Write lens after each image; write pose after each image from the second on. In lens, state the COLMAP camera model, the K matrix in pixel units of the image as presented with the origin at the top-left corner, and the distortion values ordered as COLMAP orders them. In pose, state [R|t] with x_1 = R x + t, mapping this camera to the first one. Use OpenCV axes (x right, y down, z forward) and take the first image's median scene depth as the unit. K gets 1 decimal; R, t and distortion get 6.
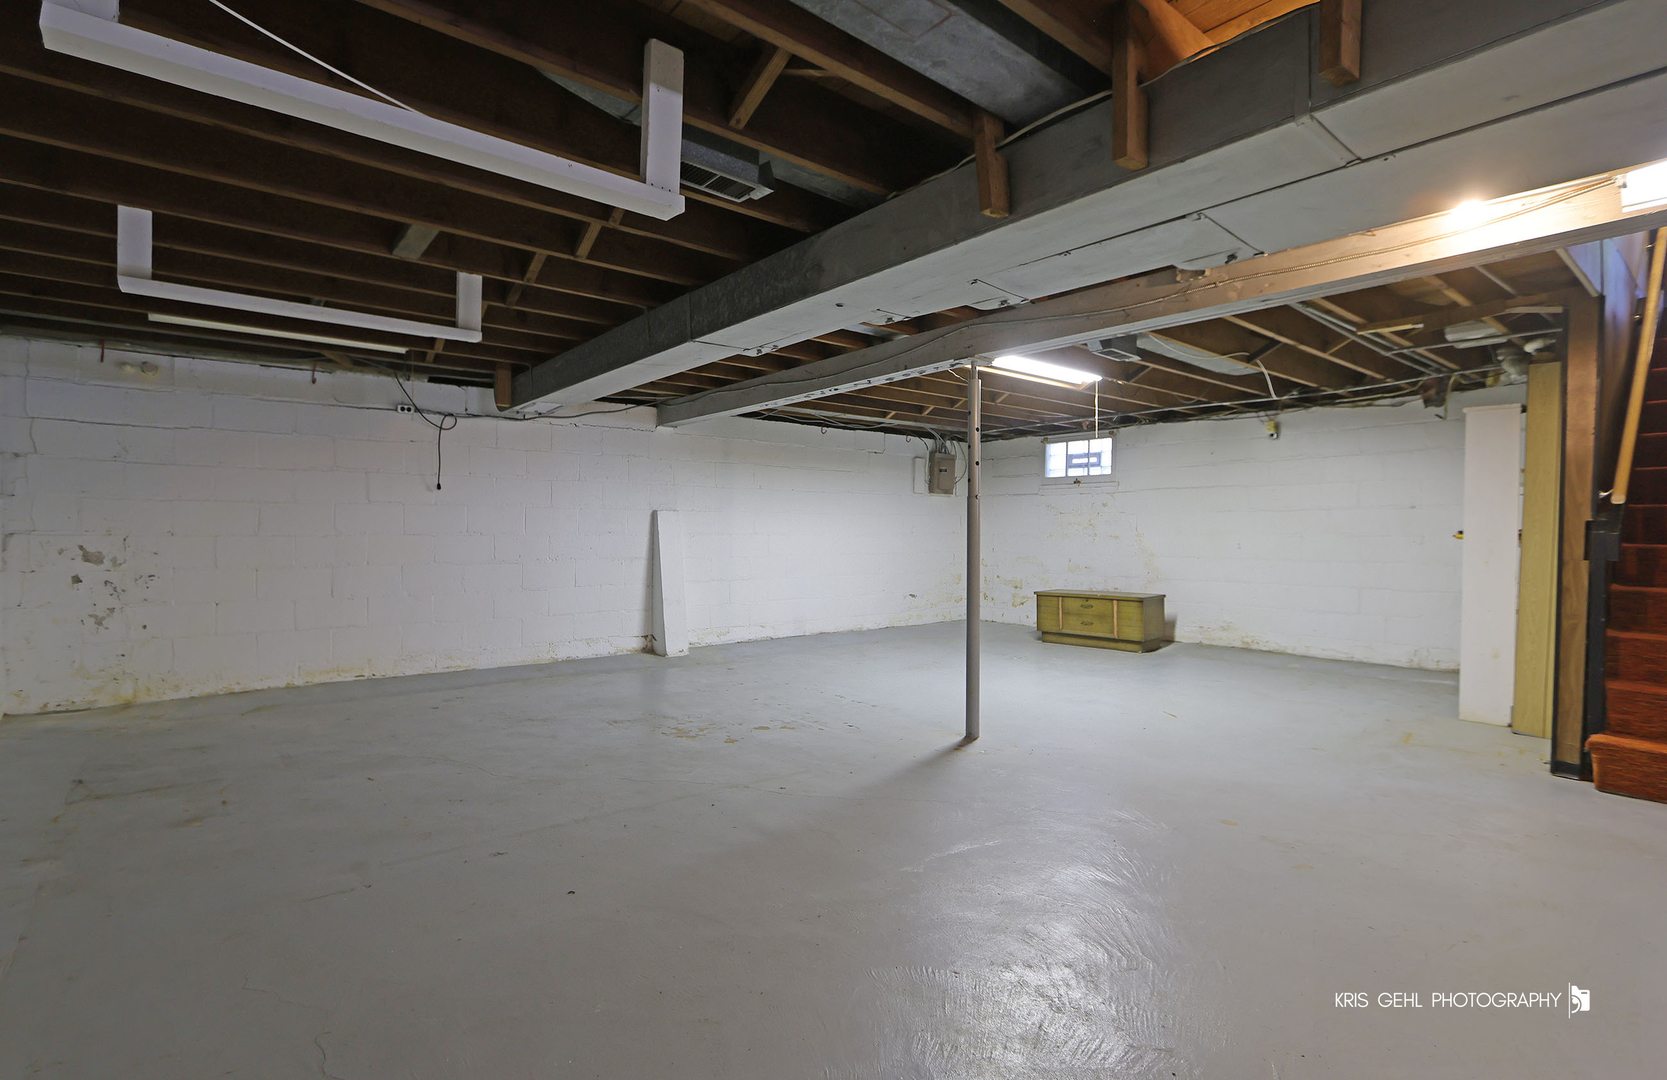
lens RADIAL K [[806.8, 0, 833.0], [0, 806.8, 540.3], [0, 0, 1]] dist [0.001626, 0.000113]
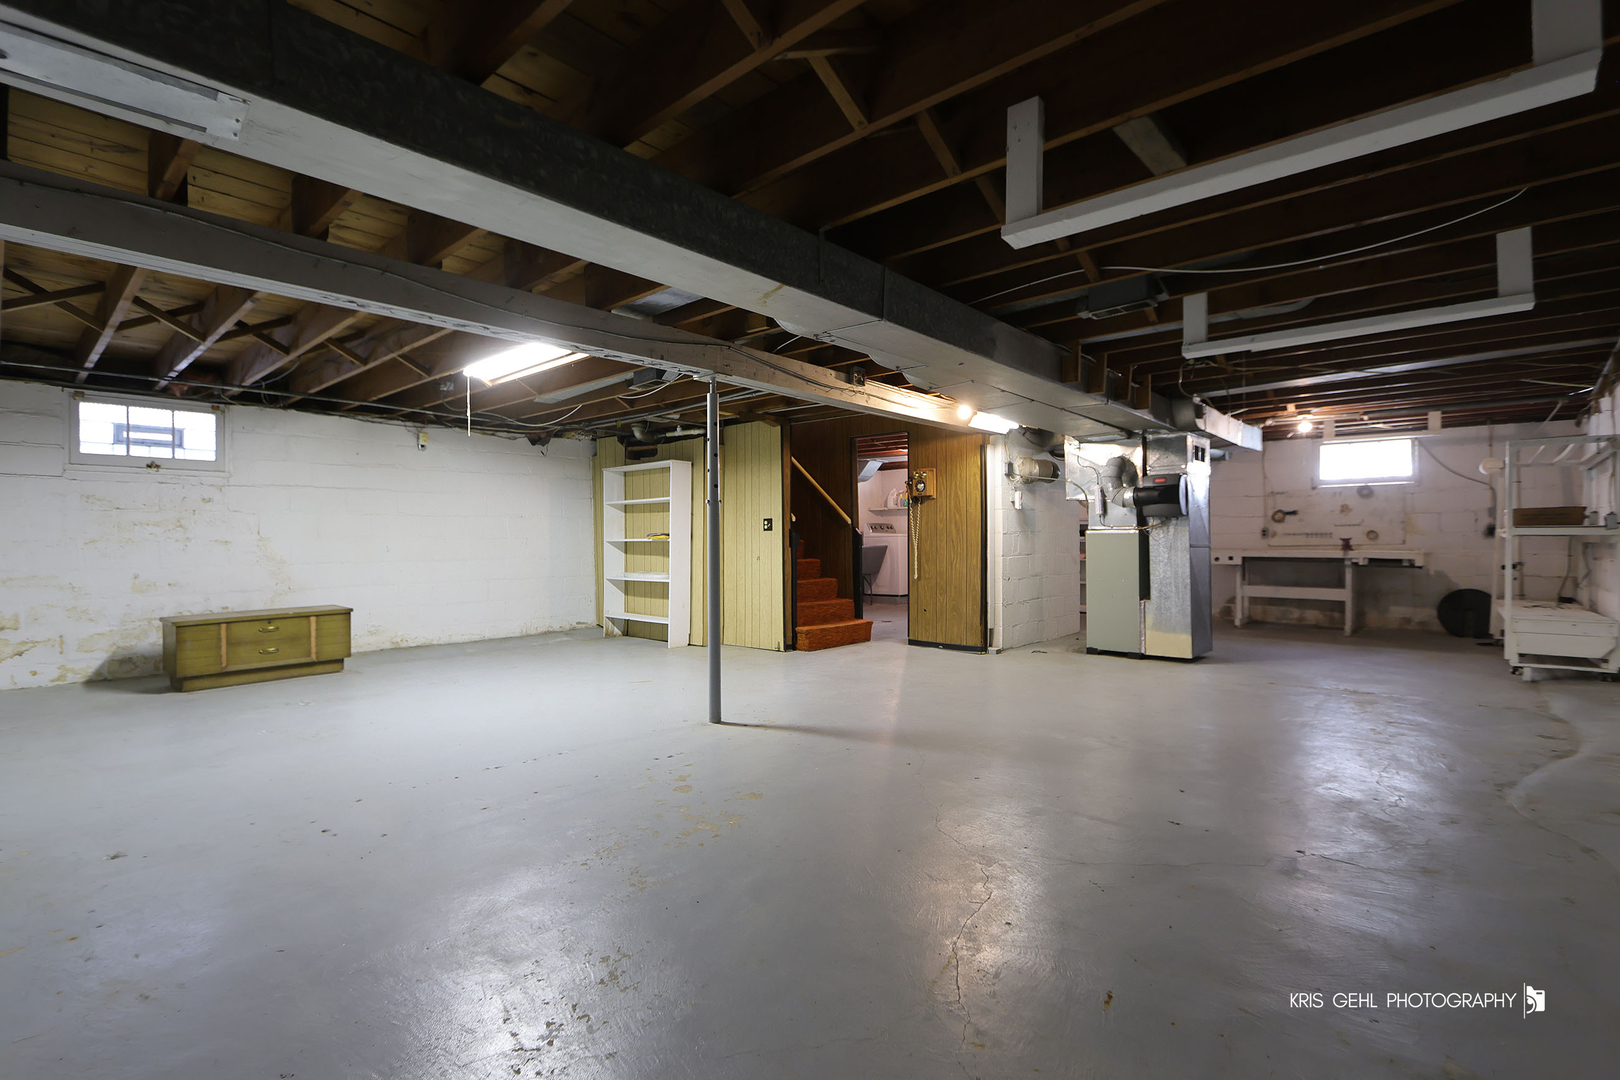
lens RADIAL K [[743.9, 0, 808.2], [0, 743.9, 538.7], [0, 0, 1]] dist [-0.005175, -0.000222]
pose [[-0.142773, -0.003628, 0.989749, -0.455279], [0.012618, 0.999905, 0.005485, -0.004319], [-0.989675, 0.013271, -0.142714, 0.553759]]
